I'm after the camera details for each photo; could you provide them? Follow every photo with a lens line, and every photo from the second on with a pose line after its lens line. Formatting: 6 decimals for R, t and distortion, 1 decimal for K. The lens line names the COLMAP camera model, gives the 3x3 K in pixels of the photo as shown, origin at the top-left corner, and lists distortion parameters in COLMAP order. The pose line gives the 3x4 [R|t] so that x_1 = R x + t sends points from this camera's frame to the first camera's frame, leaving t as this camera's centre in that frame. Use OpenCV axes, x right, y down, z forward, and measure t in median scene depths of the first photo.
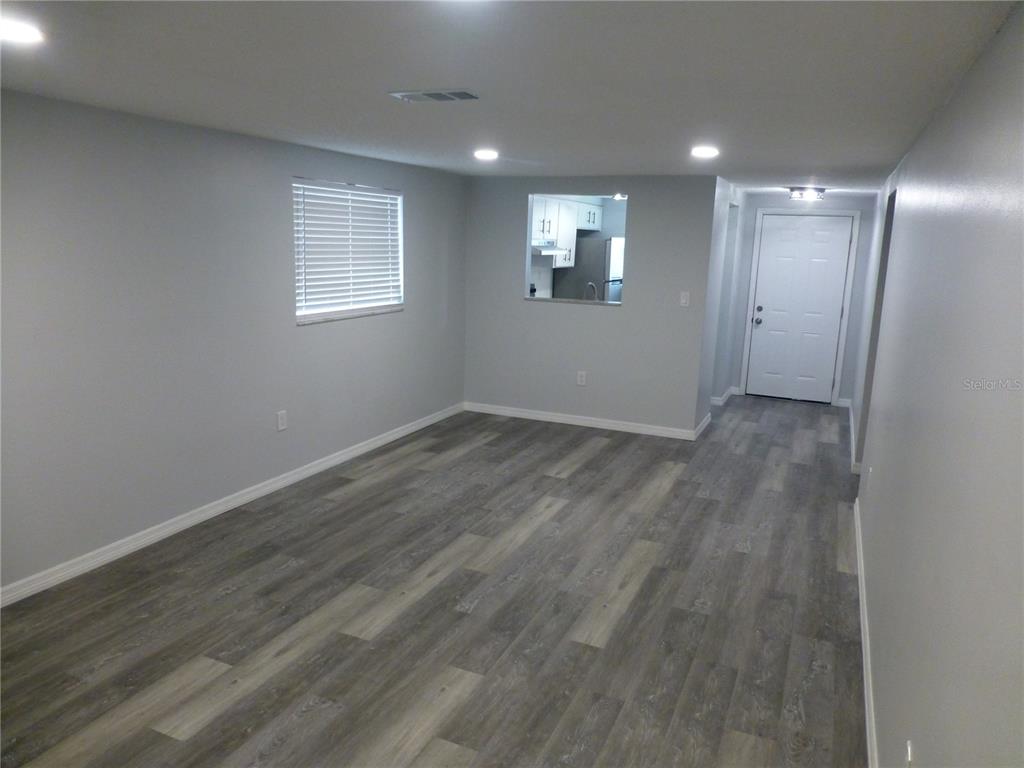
lens RADIAL K [[726.3, 0, 512.9], [0, 726.3, 383.8], [0, 0, 1]] dist [-0.042766, 0.007718]
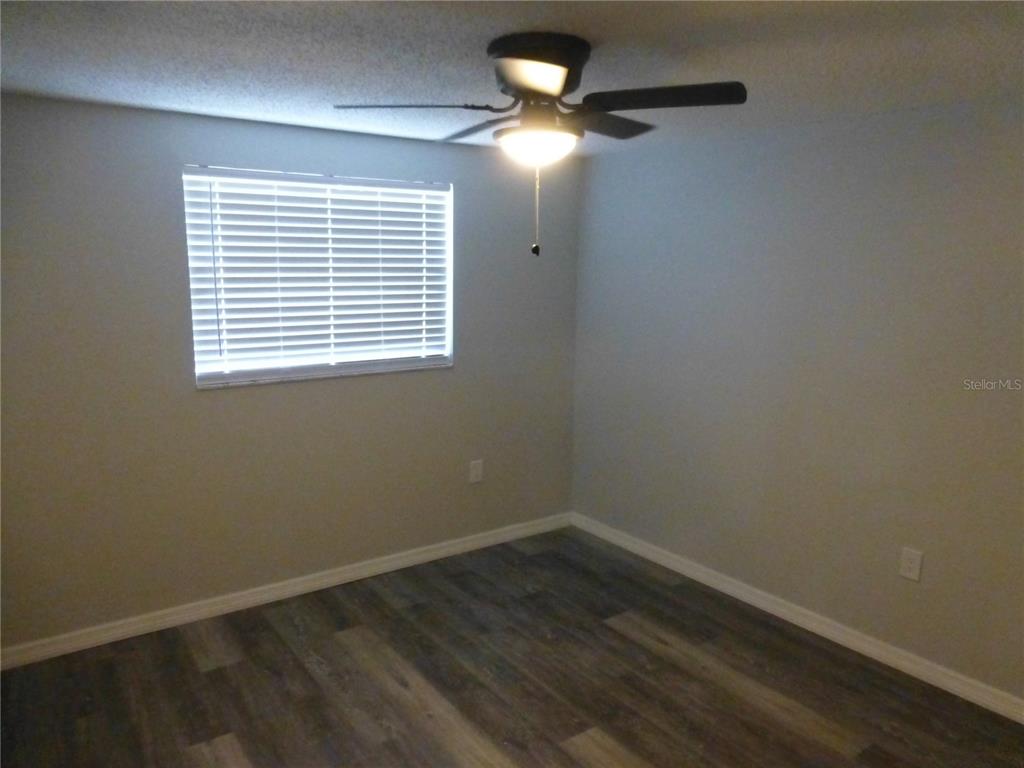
lens RADIAL K [[726.3, 0, 510.7], [0, 726.3, 385.5], [0, 0, 1]] dist [-0.042766, 0.007718]
pose [[0.849846, 0.078599, -0.521137, 0.243640], [-0.094676, 0.995499, -0.004251, -0.090328], [0.518457, 0.052952, 0.853462, 0.486055]]
